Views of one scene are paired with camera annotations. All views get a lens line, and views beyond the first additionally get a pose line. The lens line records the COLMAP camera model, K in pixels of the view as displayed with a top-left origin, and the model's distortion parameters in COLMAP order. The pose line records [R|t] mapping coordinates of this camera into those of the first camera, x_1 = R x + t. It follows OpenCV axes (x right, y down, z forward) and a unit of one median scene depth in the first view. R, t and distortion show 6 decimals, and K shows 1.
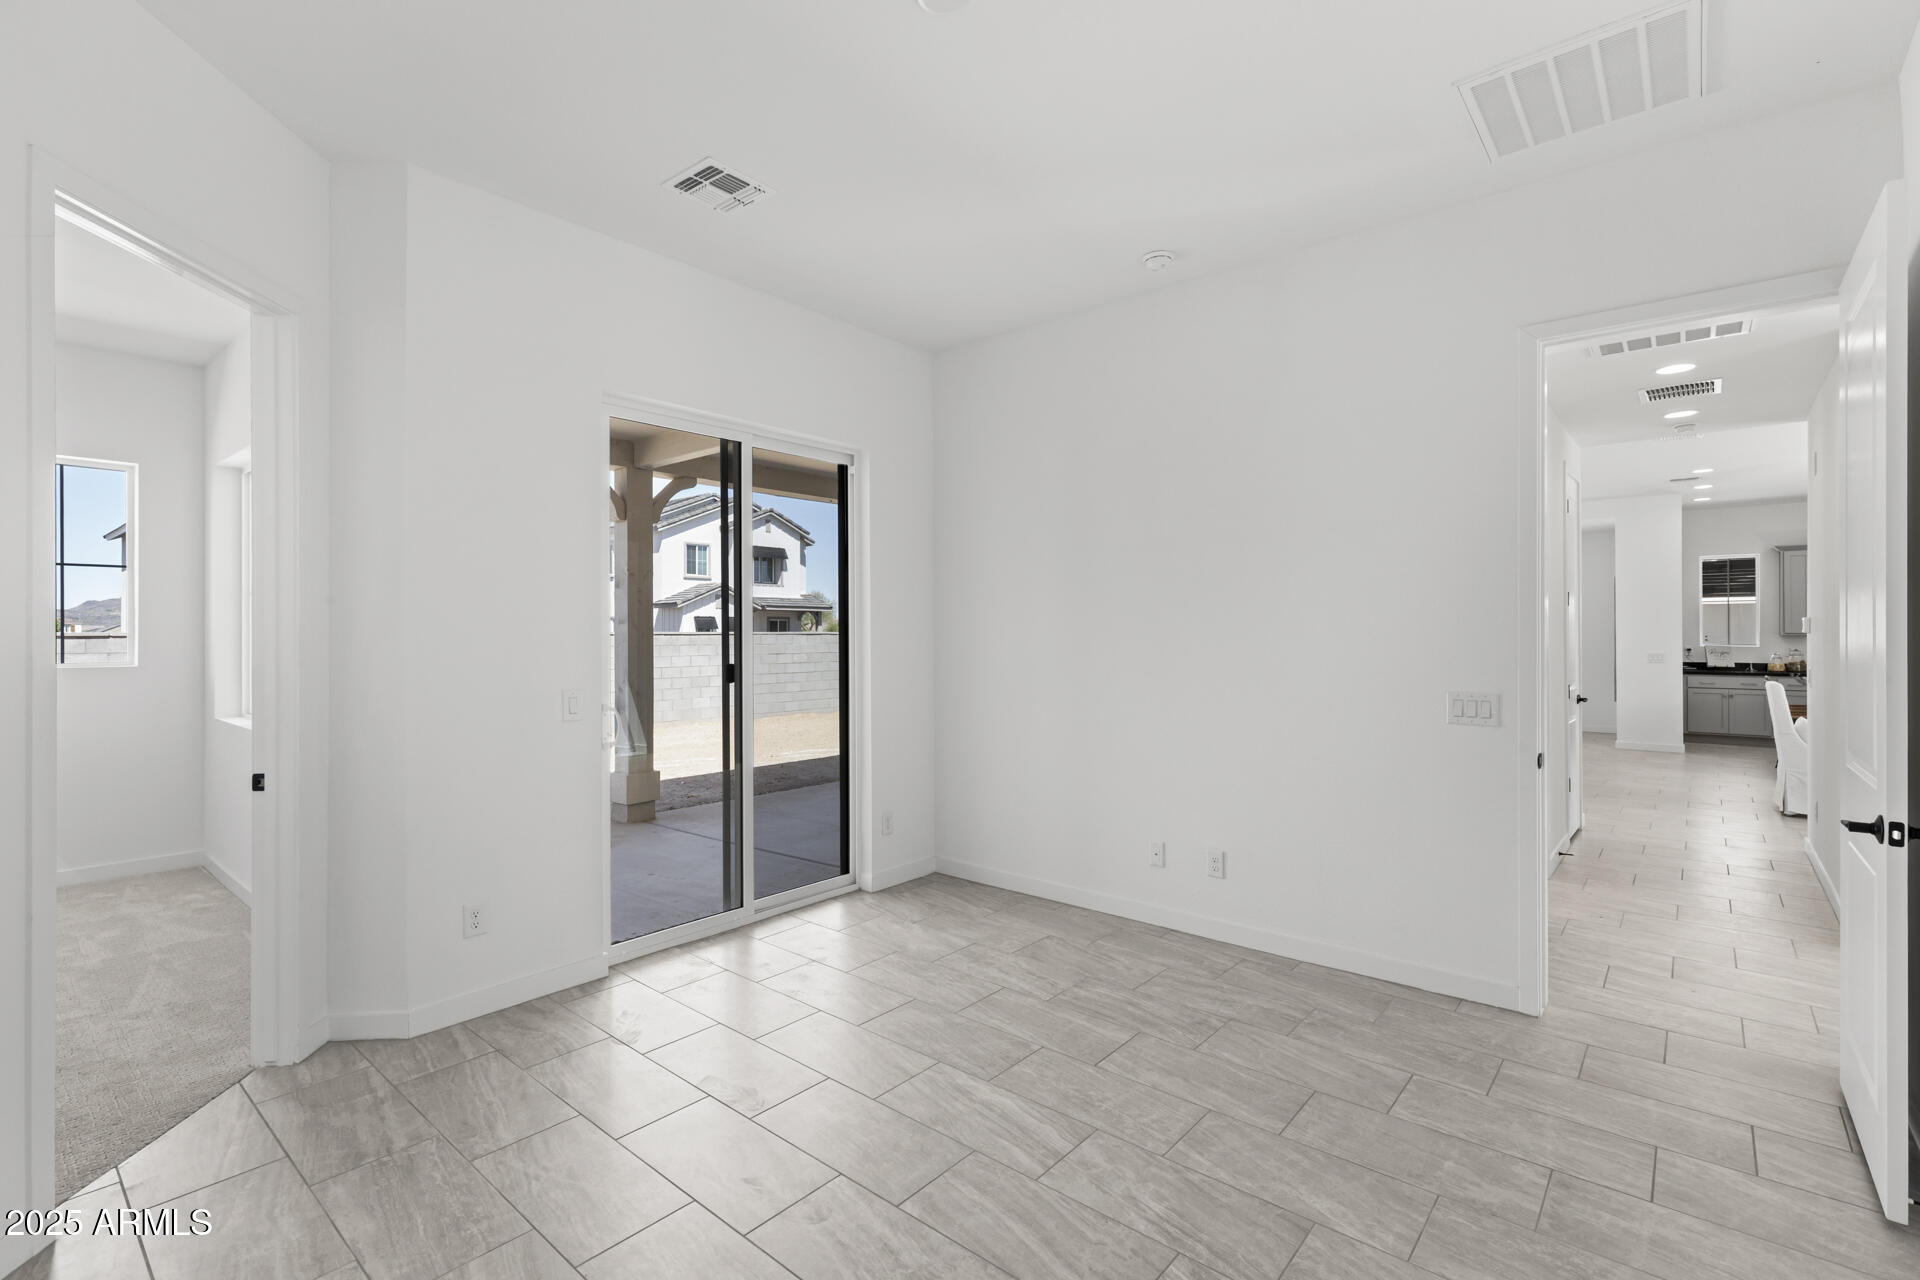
lens RADIAL K [[862.8, 0, 969.4], [0, 862.8, 638.6], [0, 0, 1]] dist [0.008550, 0.000429]
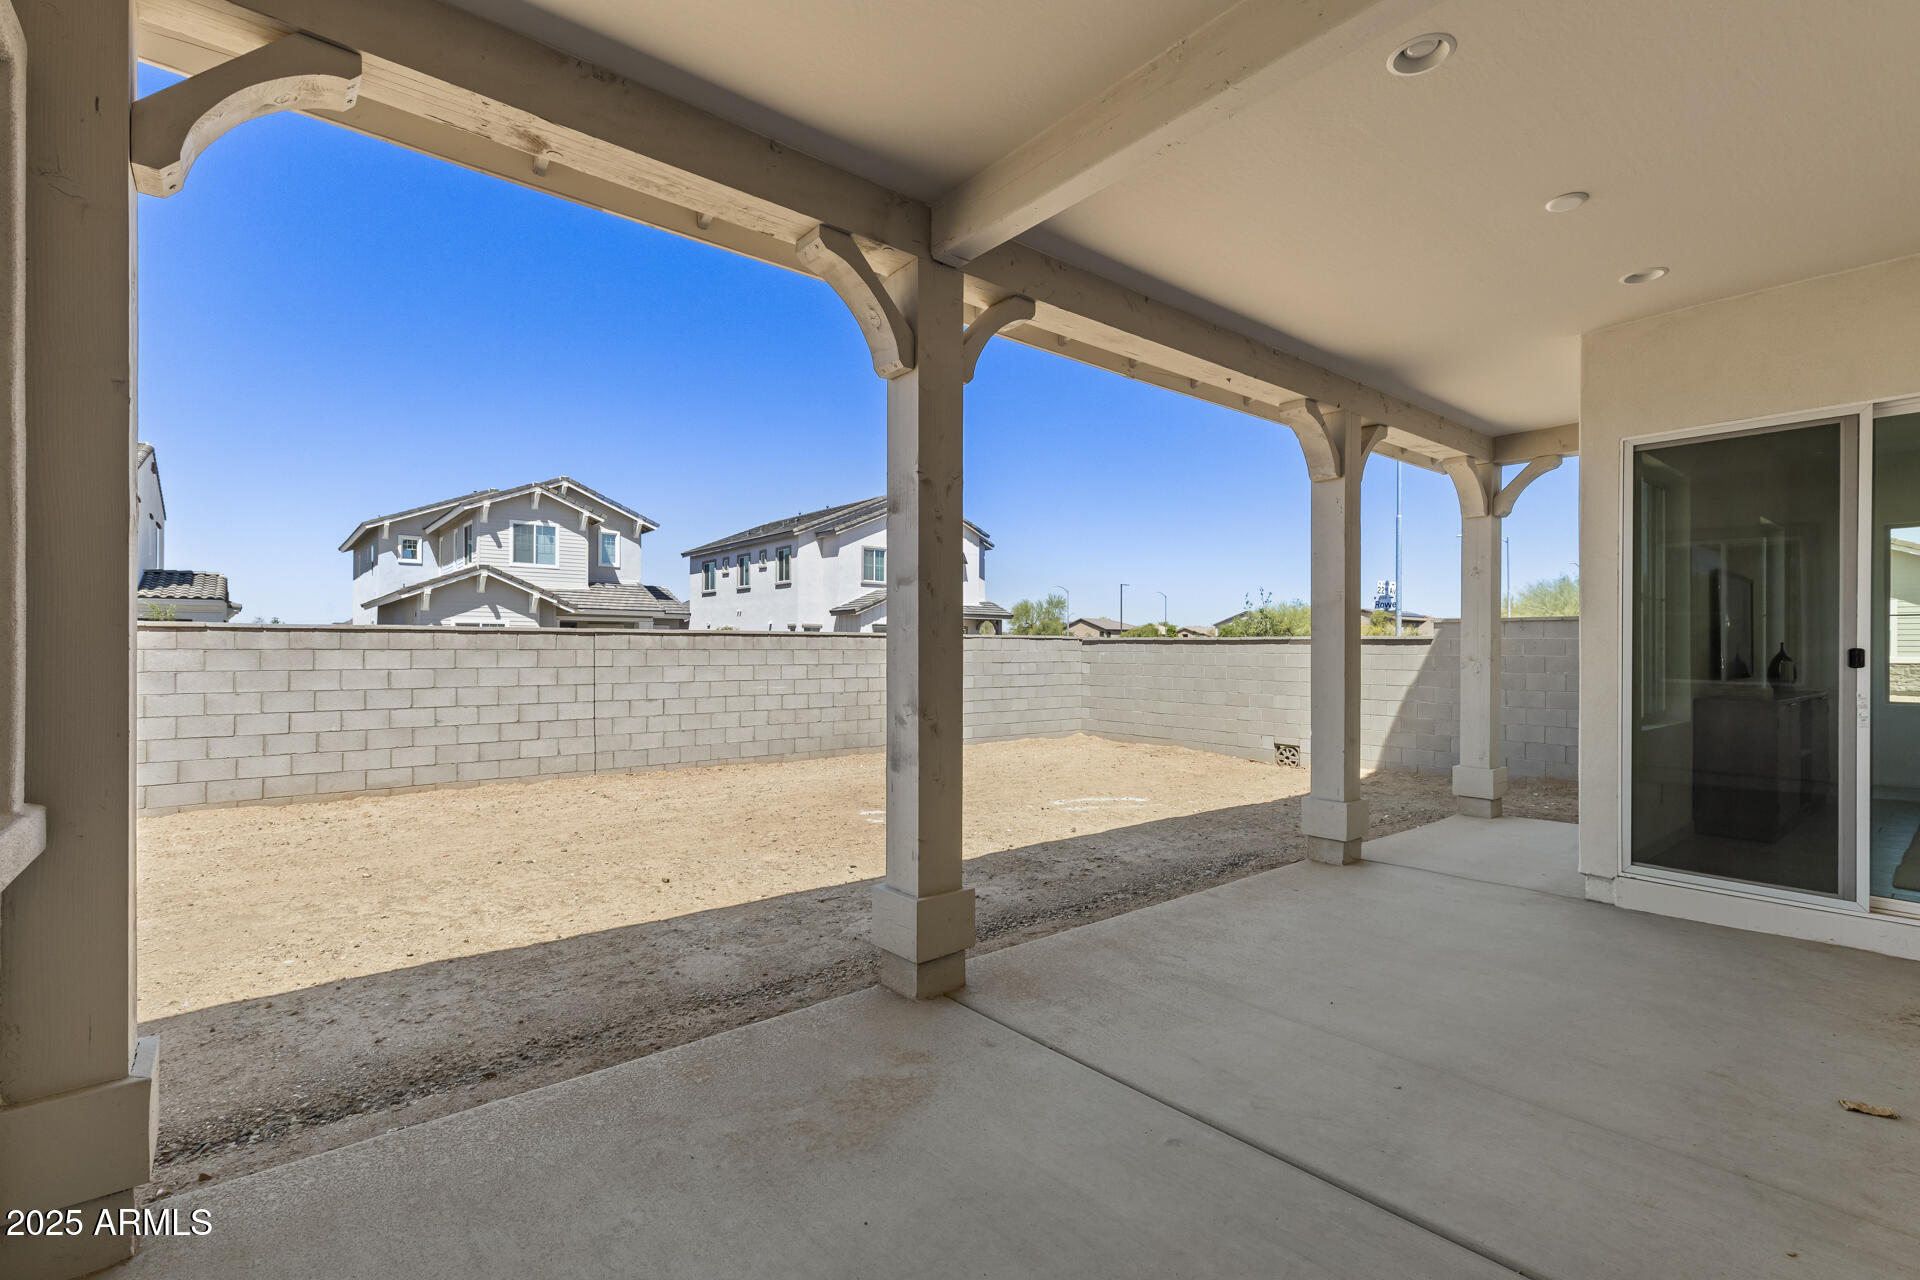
lens RADIAL K [[863.7, 0, 966.7], [0, 863.7, 650.6], [0, 0, 1]] dist [0.003514, -0.000384]
pose [[0.984082, 0.005777, -0.177621, -0.447602], [-0.006254, 0.999978, -0.002127, 0.034107], [0.177605, 0.003204, 0.984097, 0.843935]]
